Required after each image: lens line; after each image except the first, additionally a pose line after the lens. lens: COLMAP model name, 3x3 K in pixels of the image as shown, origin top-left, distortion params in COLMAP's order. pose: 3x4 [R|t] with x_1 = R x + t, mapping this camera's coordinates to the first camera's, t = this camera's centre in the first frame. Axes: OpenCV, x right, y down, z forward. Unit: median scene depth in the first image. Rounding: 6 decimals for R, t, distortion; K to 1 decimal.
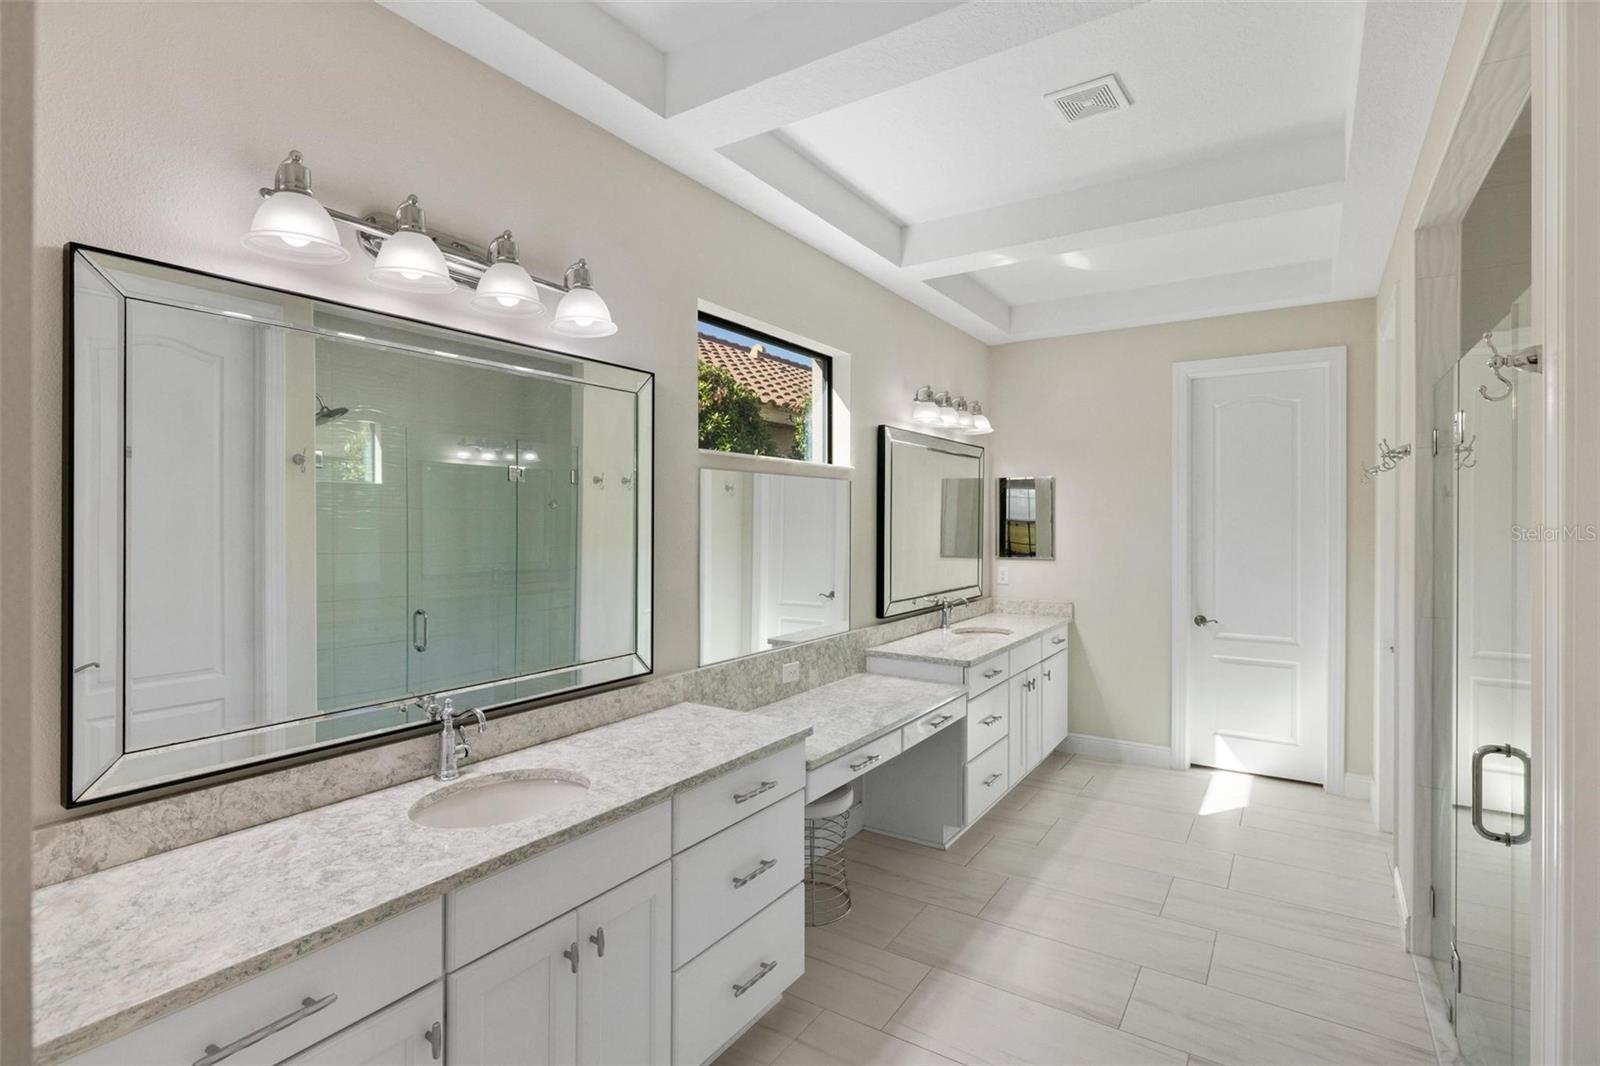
lens RADIAL K [[767.9, 0, 803.0], [0, 767.9, 524.5], [0, 0, 1]] dist [0.000006, 0.000001]
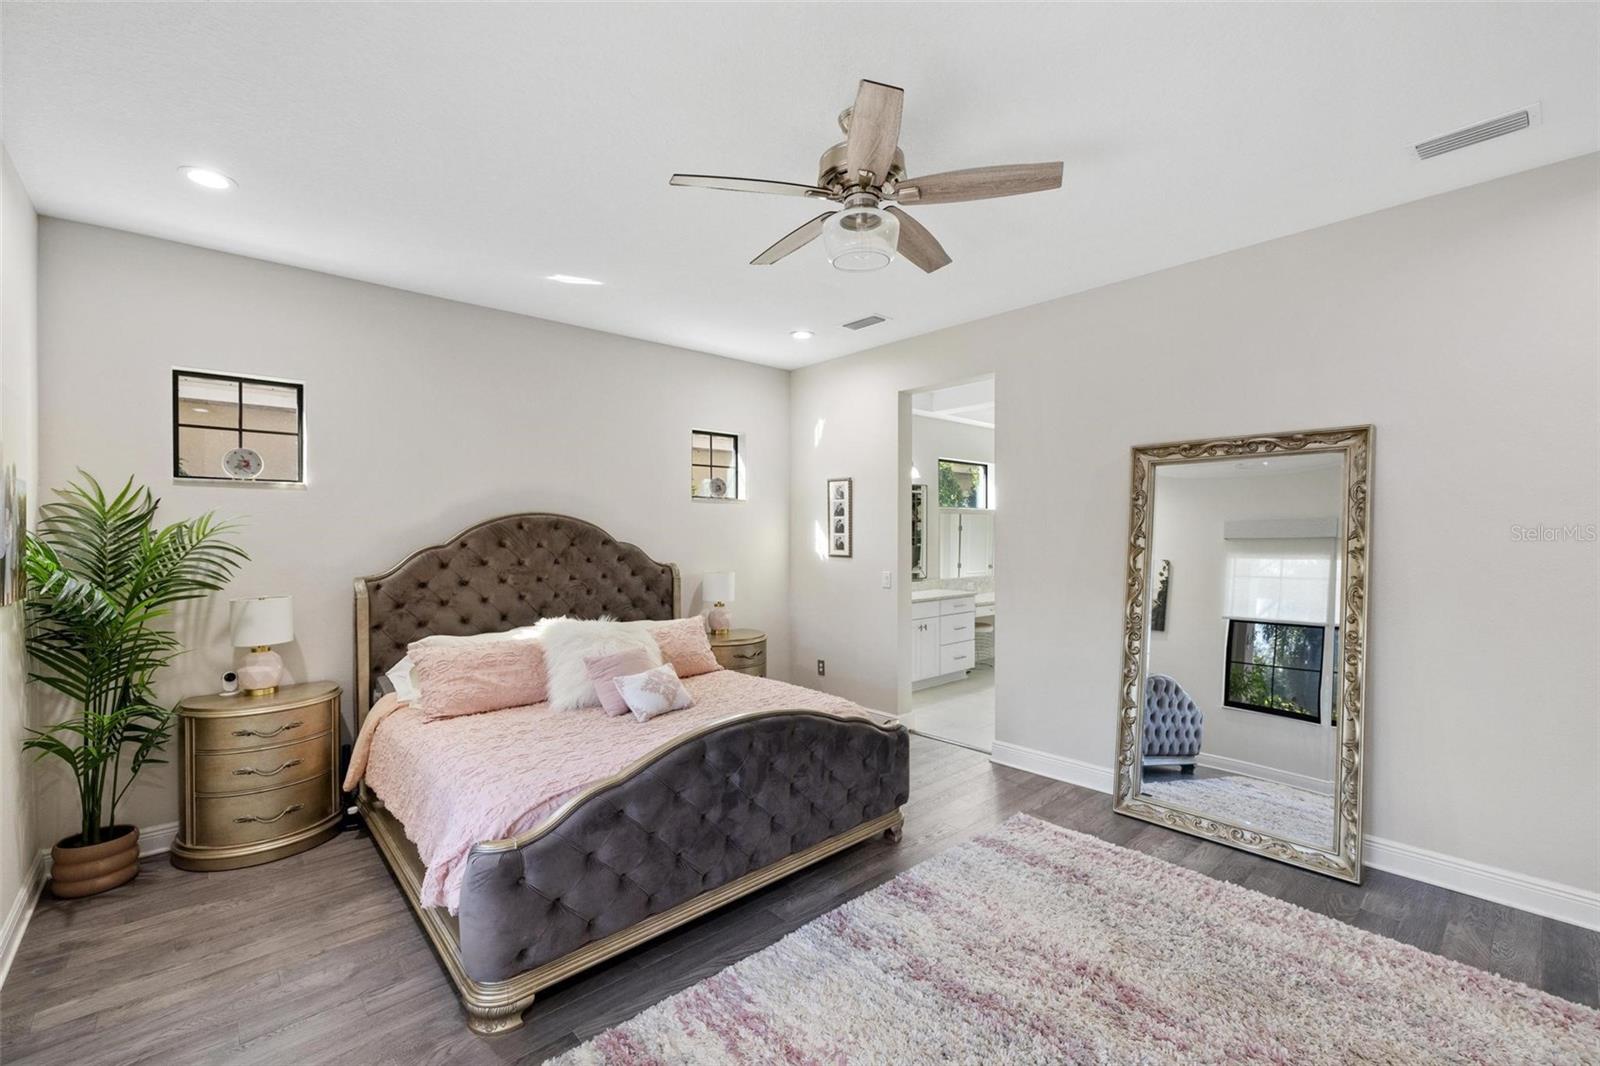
lens RADIAL K [[672.6, 0, 809.4], [0, 672.6, 543.3], [0, 0, 1]] dist [0.001858, 0.000732]
pose [[0.969631, 0.003264, -0.244551, 0.012001], [0.001107, 0.999842, 0.017732, -0.002138], [0.244570, -0.017464, 0.969474, -1.376666]]
